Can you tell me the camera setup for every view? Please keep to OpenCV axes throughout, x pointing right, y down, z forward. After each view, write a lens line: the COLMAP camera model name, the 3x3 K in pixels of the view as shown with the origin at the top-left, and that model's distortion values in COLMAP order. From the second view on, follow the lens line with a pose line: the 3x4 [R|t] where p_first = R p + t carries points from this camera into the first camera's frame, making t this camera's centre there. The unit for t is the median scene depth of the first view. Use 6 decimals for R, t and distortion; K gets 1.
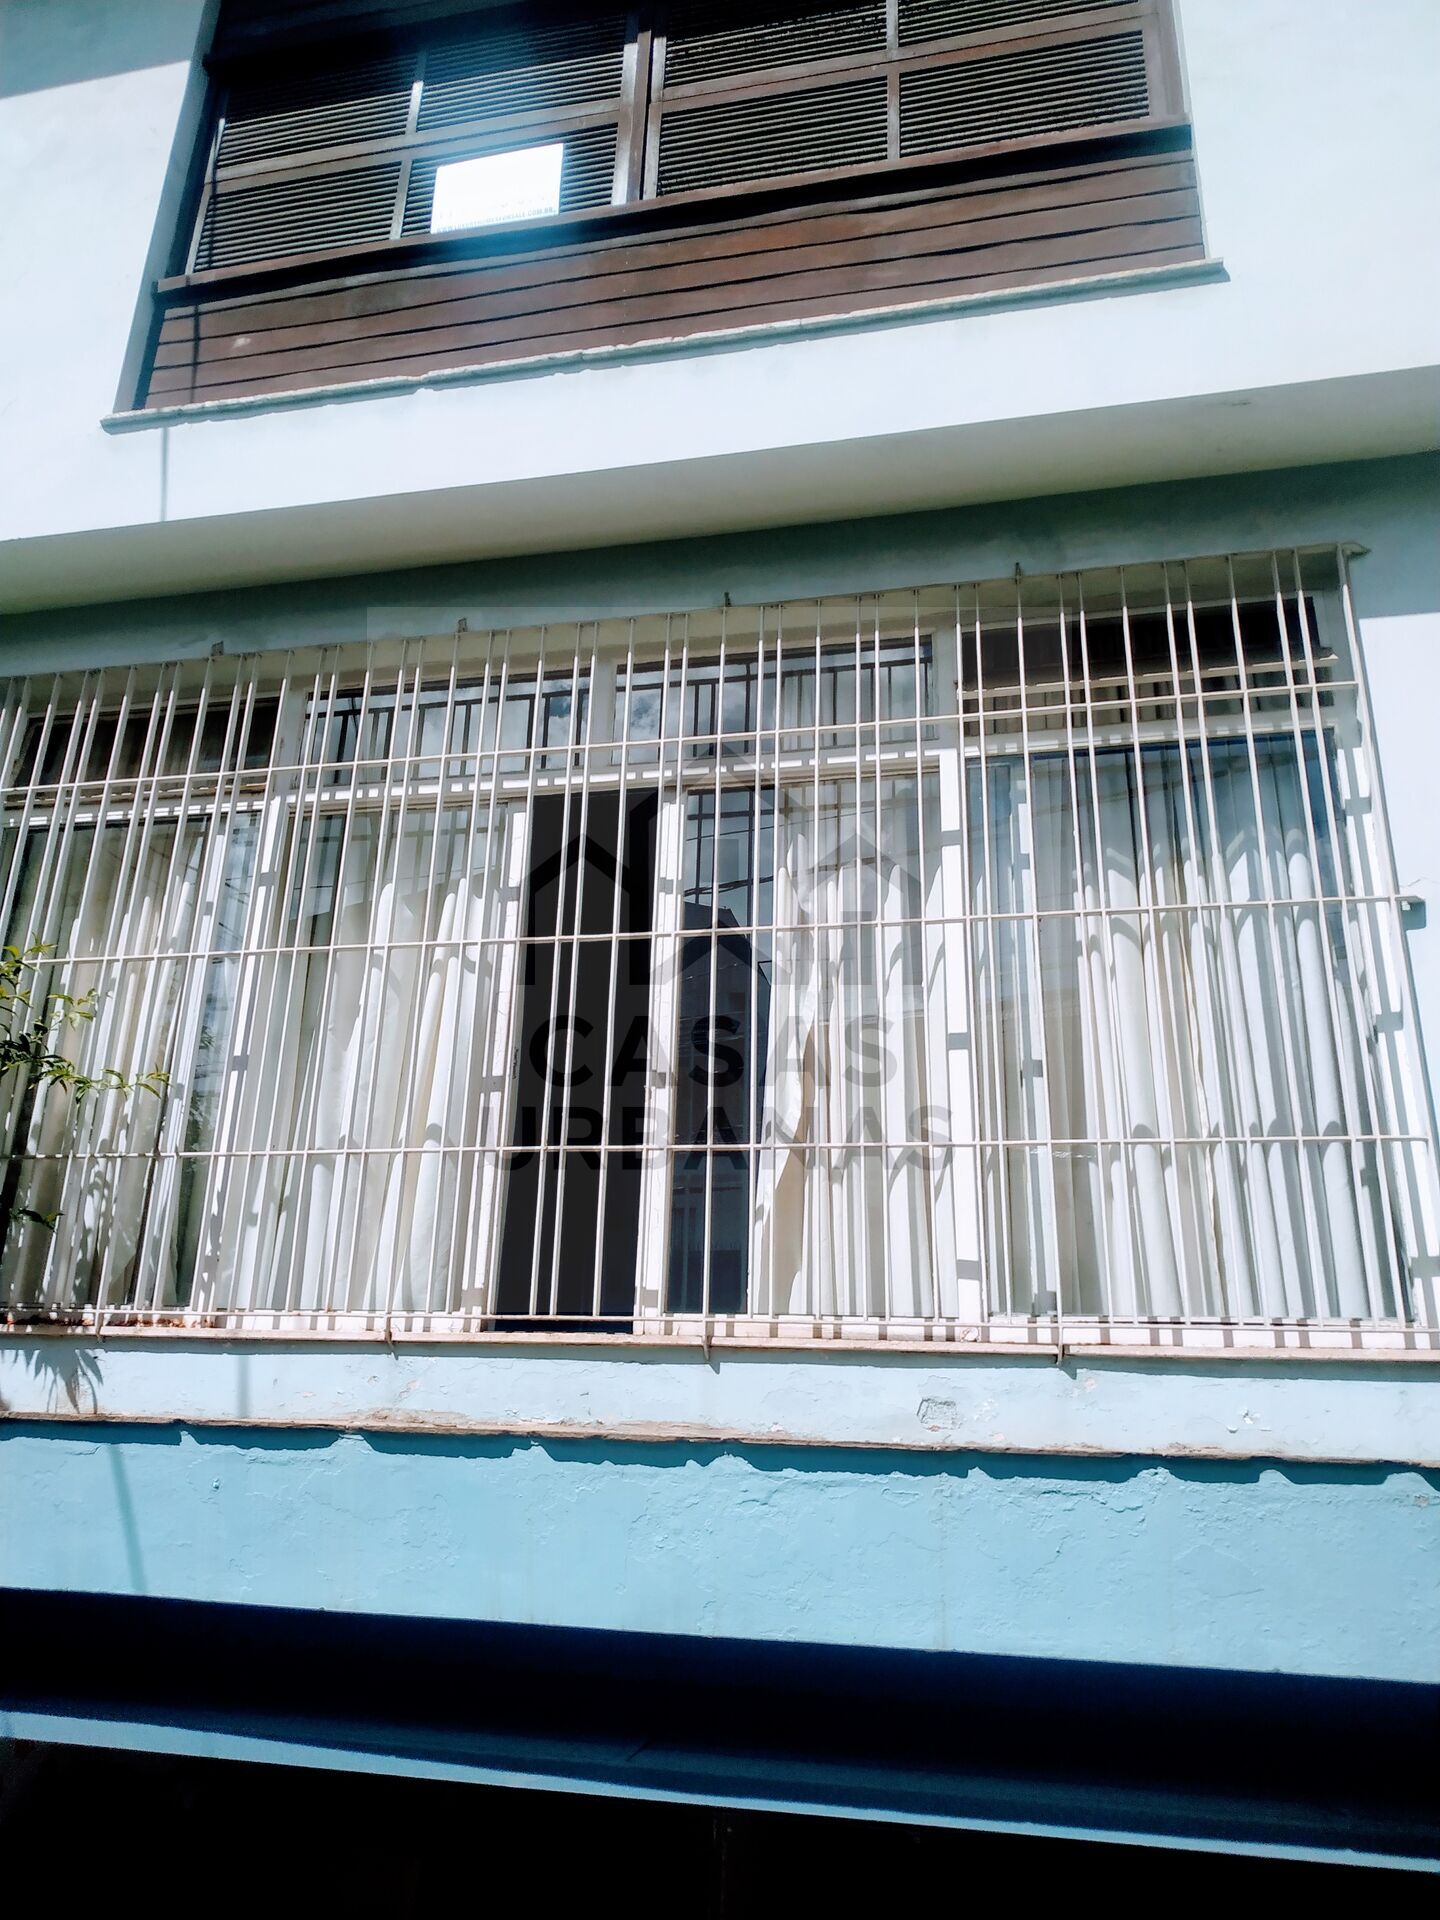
lens RADIAL K [[1369.3, 0, 720.0], [0, 1369.3, 960.0], [0, 0, 1]] dist [0.045344, -0.086644]
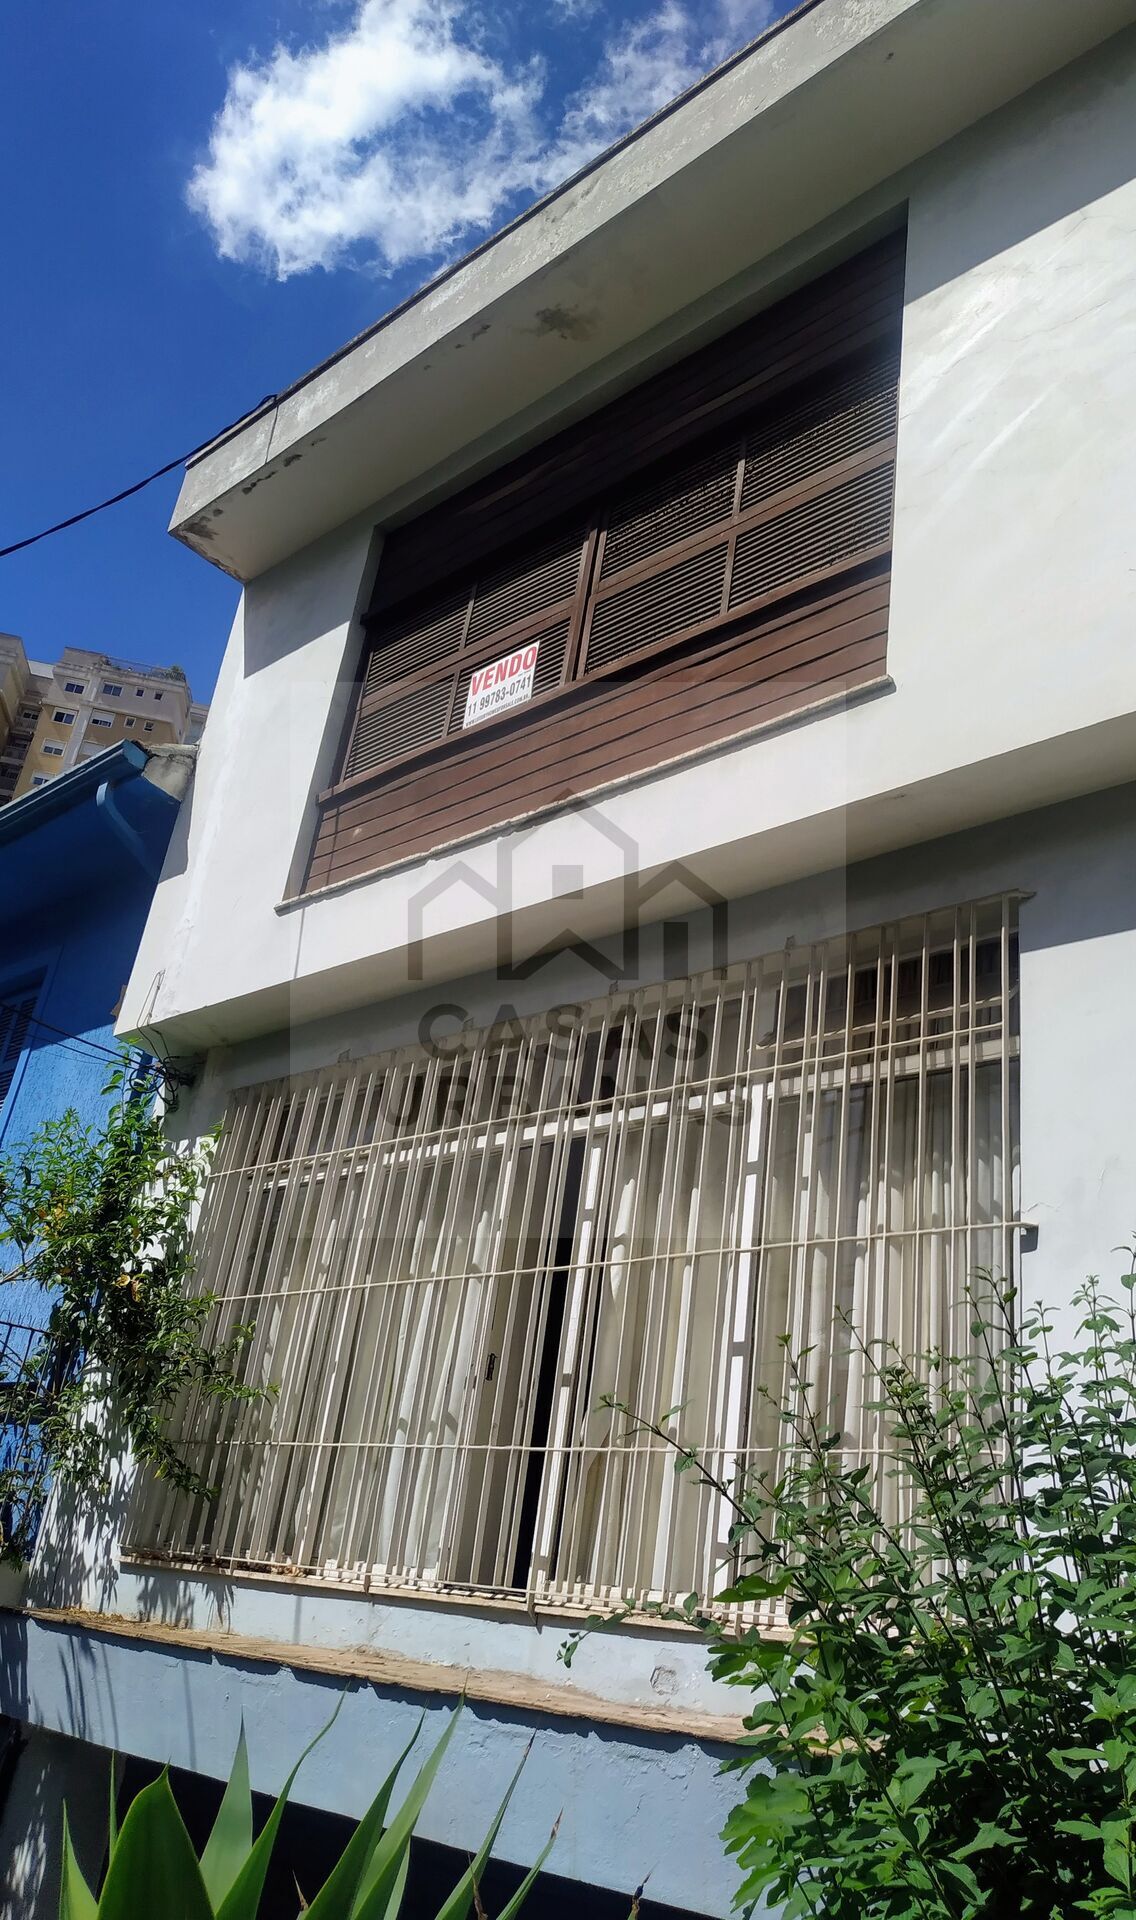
lens RADIAL K [[1310.4, 0, 568.0], [0, 1310.4, 960.0], [0, 0, 1]] dist [-0.001600, -0.000988]
pose [[0.886768, -0.165798, -0.431456, 0.559136], [0.104551, 0.981208, -0.162171, -0.102680], [0.450236, 0.098699, 0.887438, -0.127526]]
